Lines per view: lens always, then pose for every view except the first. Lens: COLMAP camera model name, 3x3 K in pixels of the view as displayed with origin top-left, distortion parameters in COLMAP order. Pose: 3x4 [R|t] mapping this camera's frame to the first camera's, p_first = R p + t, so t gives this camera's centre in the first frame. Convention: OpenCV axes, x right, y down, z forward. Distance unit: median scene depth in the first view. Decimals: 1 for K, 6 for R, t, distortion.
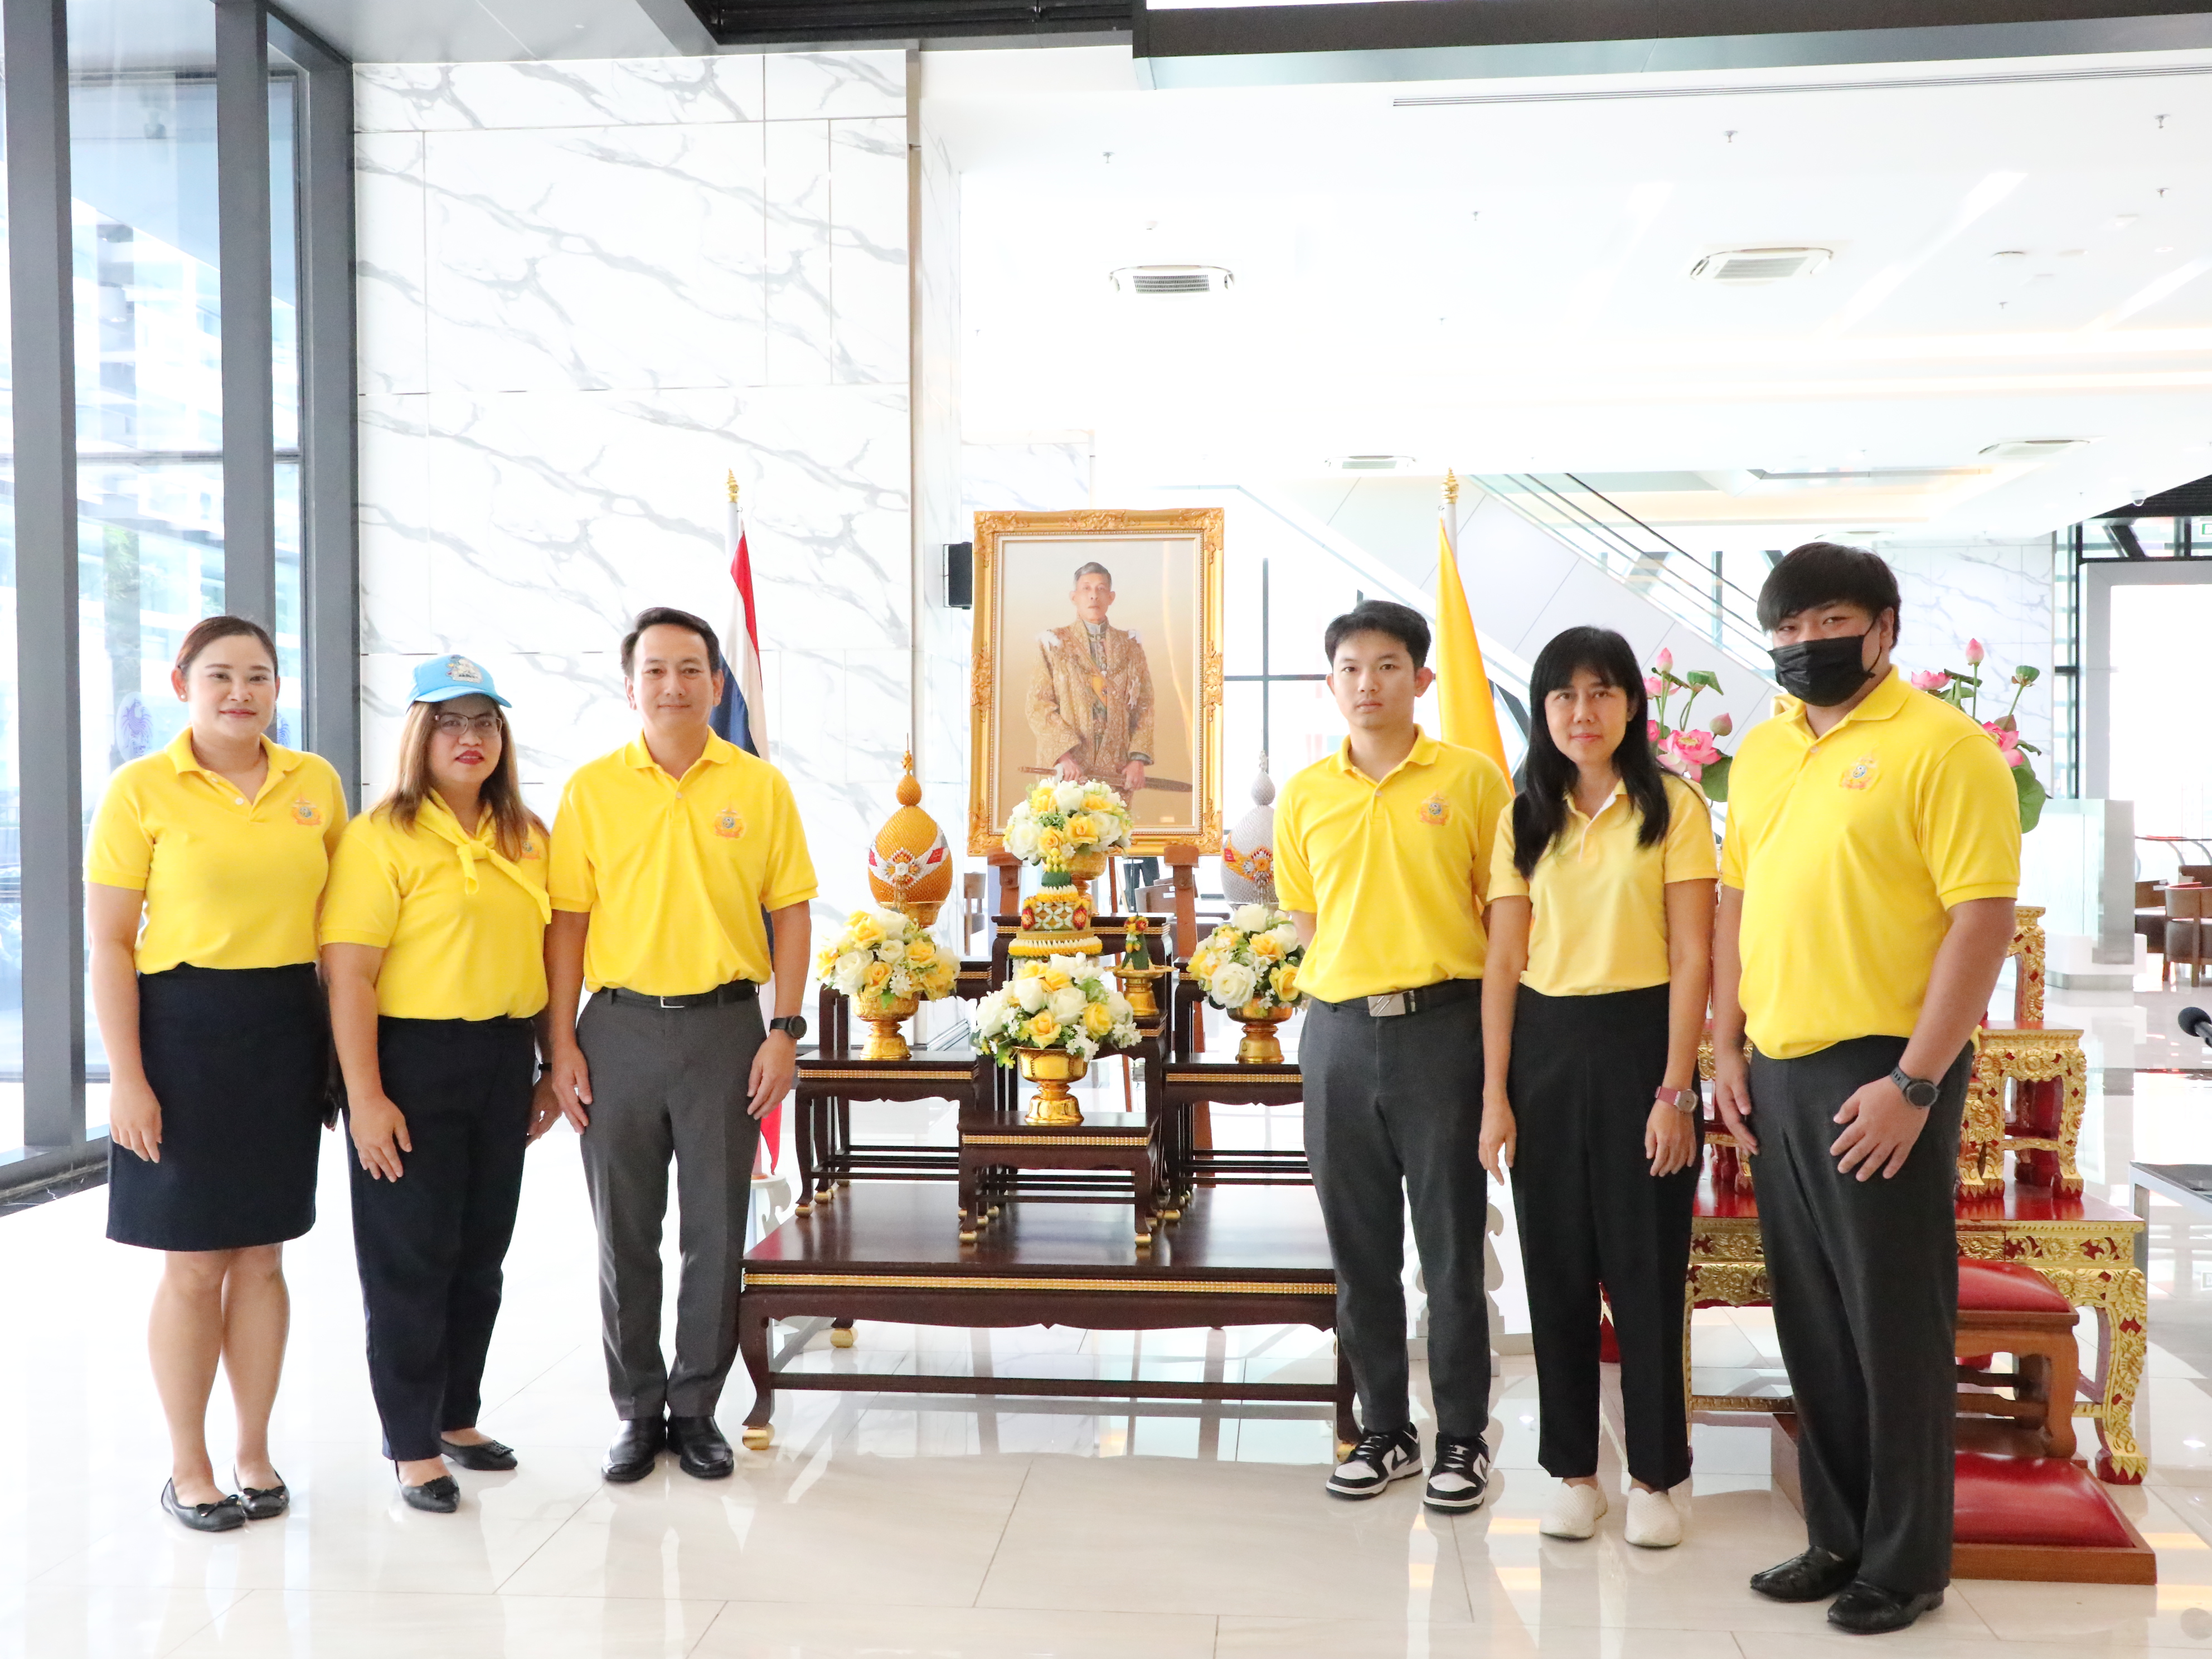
lens RADIAL K [[2061.3, 0, 1106.0], [0, 2061.3, 829.5], [0, 0, 1]] dist [0.004082, 0.016189]
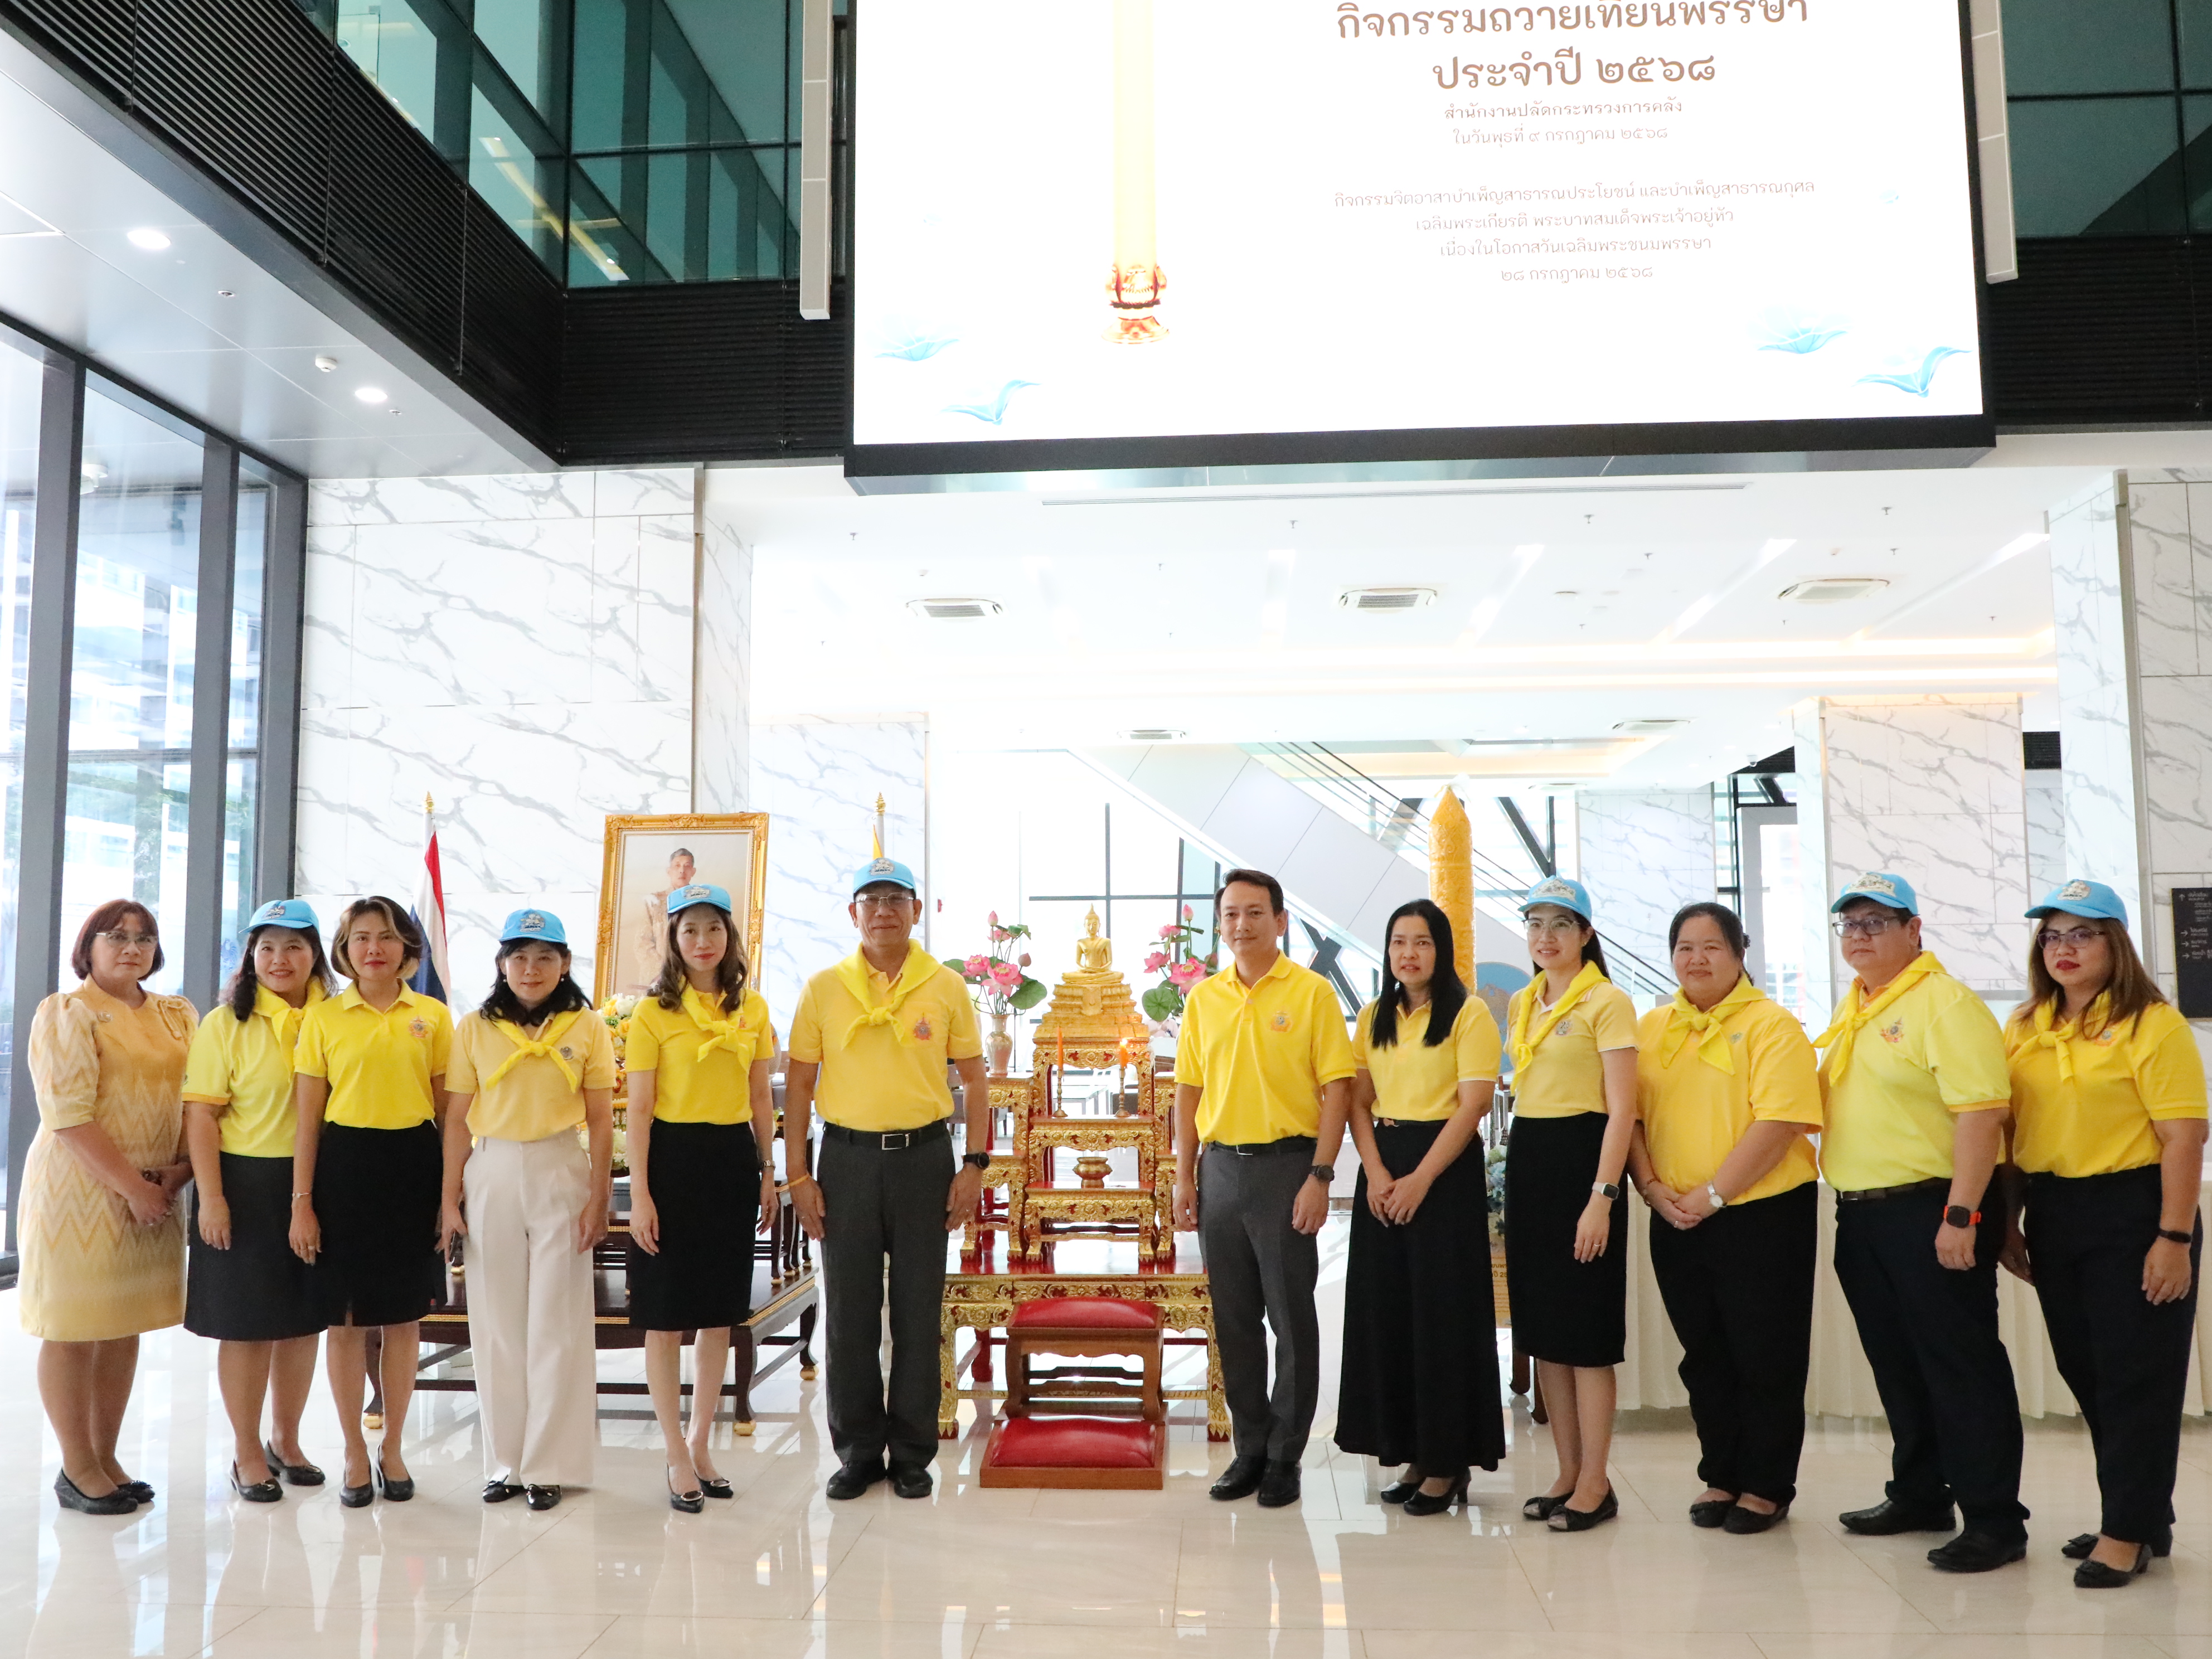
lens RADIAL K [[1728.3, 0, 1108.2], [0, 1728.3, 840.4], [0, 0, 1]] dist [-0.067715, 0.043253]
pose [[0.999783, -0.001890, 0.020754, 0.160174], [0.003991, 0.994810, -0.101670, -0.003649], [-0.020454, 0.101731, 0.994602, -0.148031]]
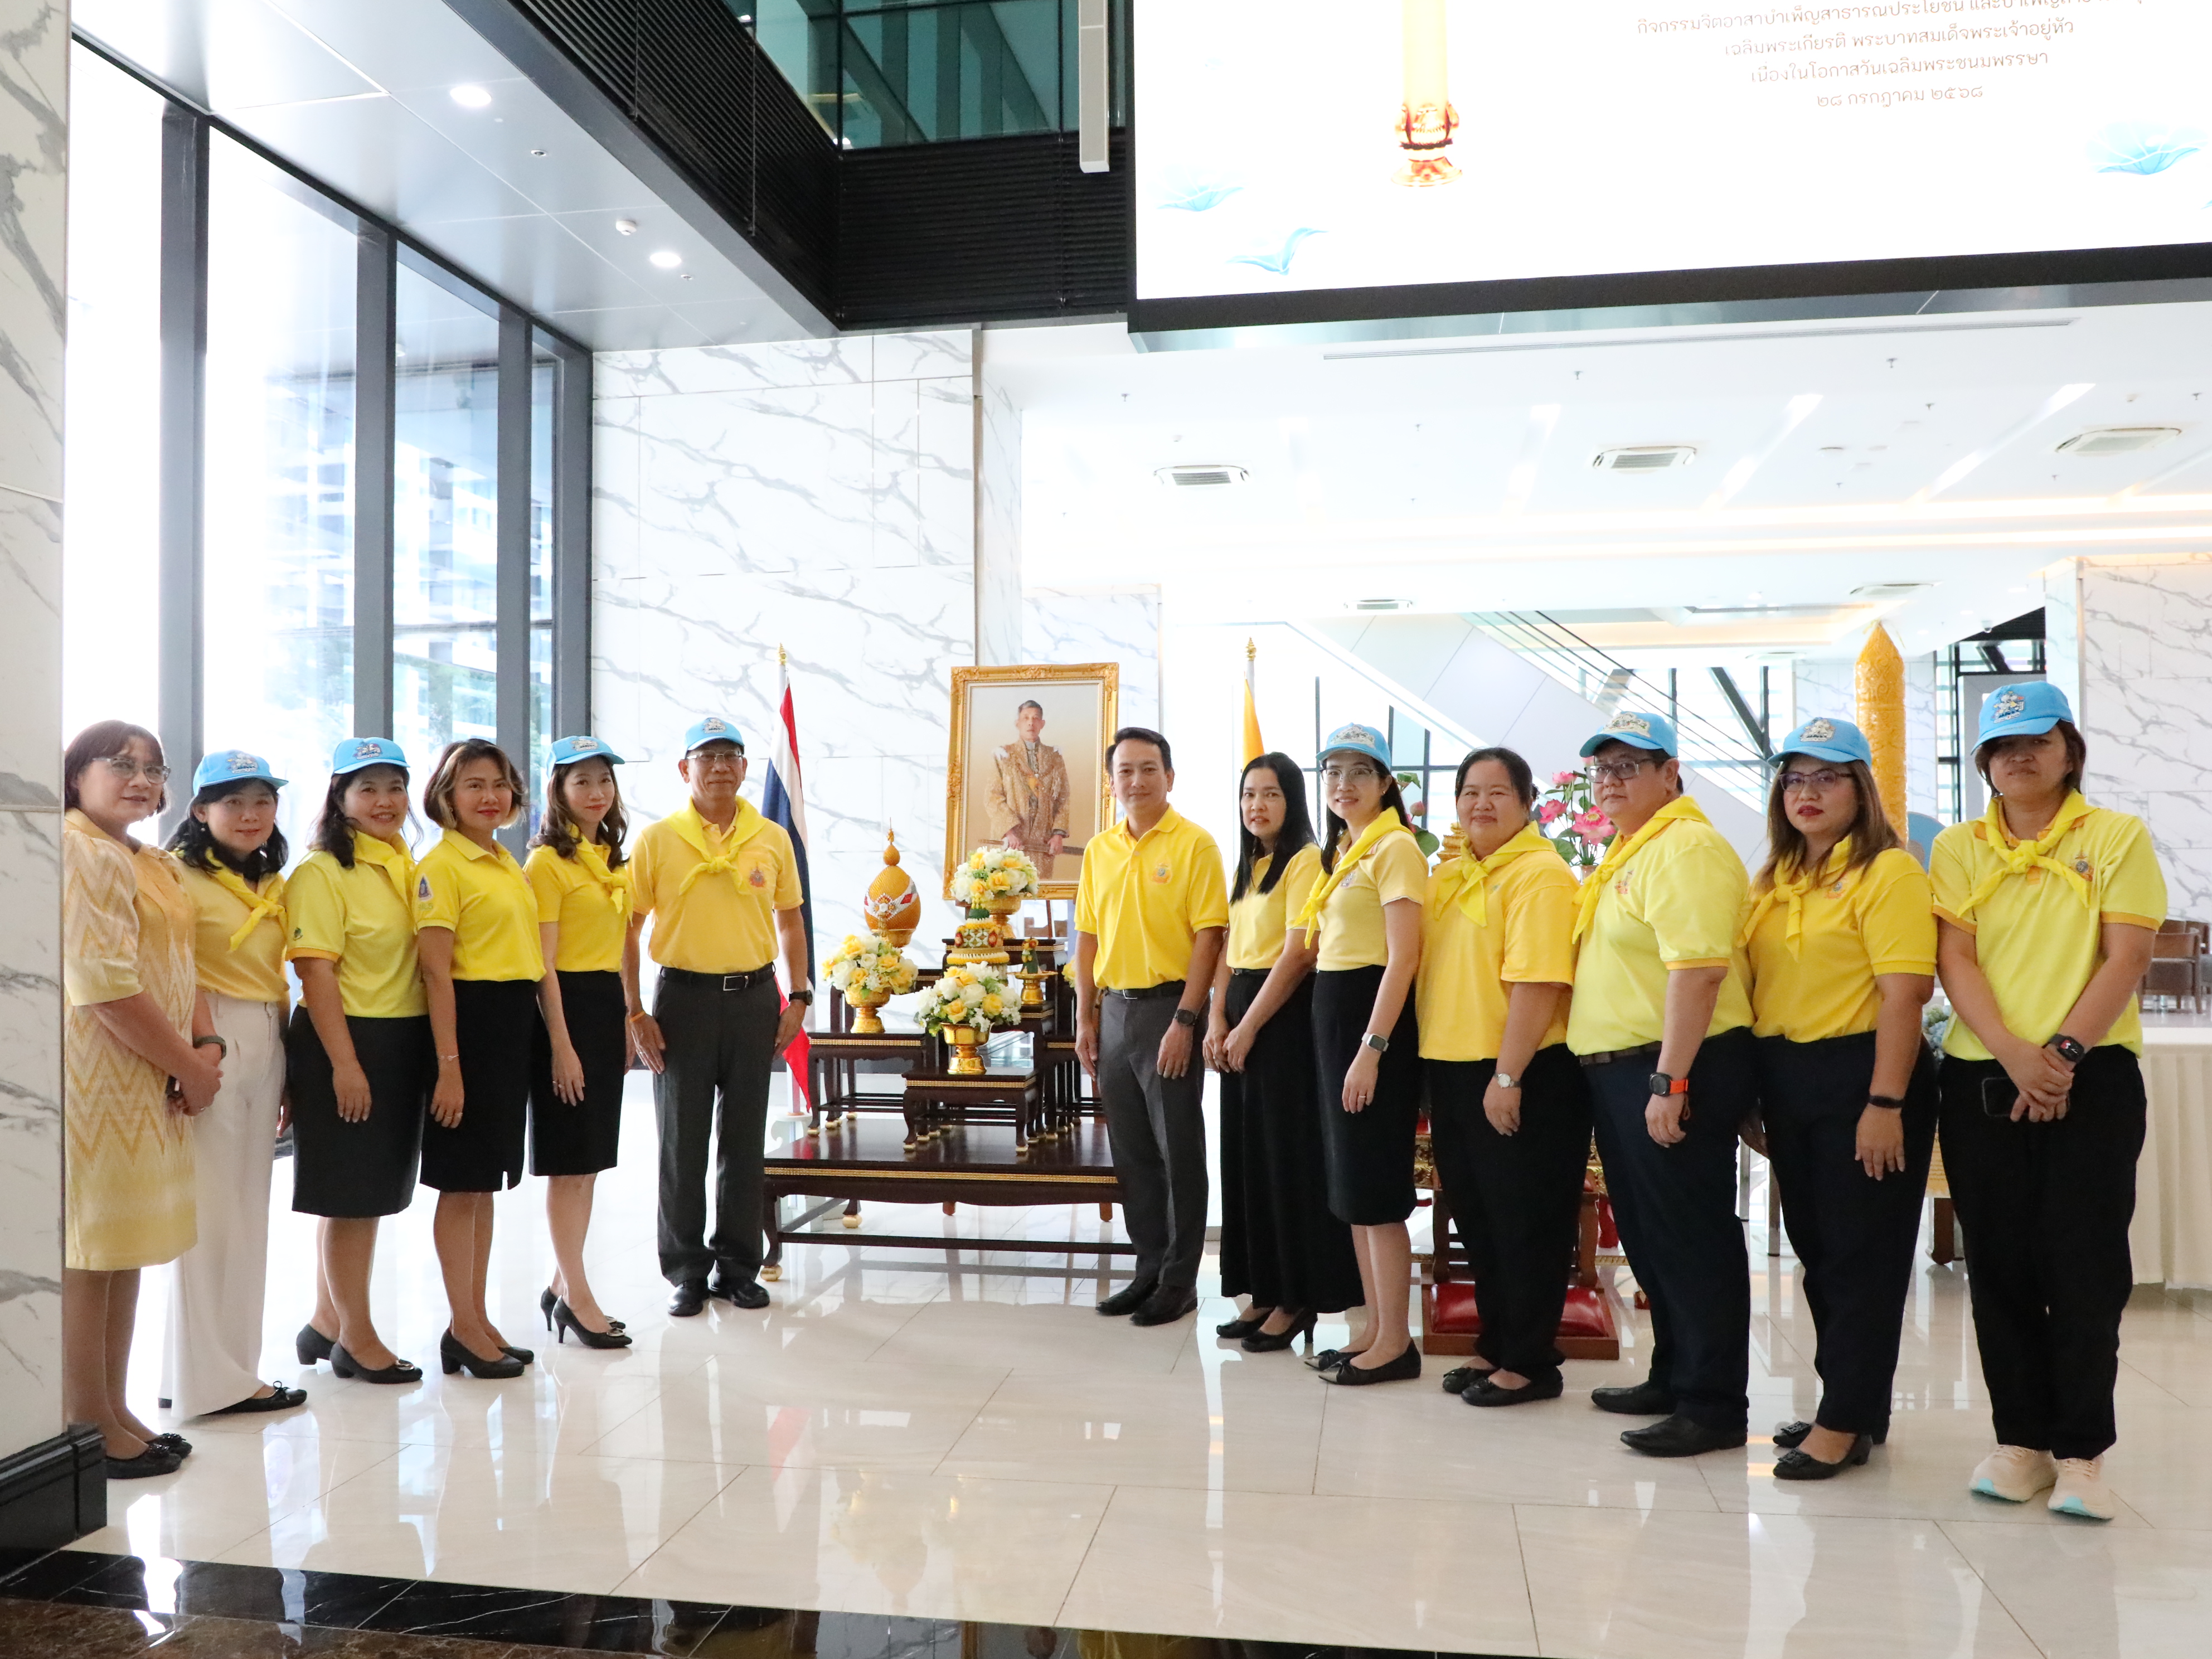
lens RADIAL K [[1664.2, 0, 1115.0], [0, 1664.2, 835.4], [0, 0, 1]] dist [-0.078540, 0.045052]
pose [[0.997214, -0.004747, -0.074438, 0.081456], [0.002258, 0.999437, -0.033483, 0.003838], [0.074555, 0.033222, 0.996663, -0.100493]]
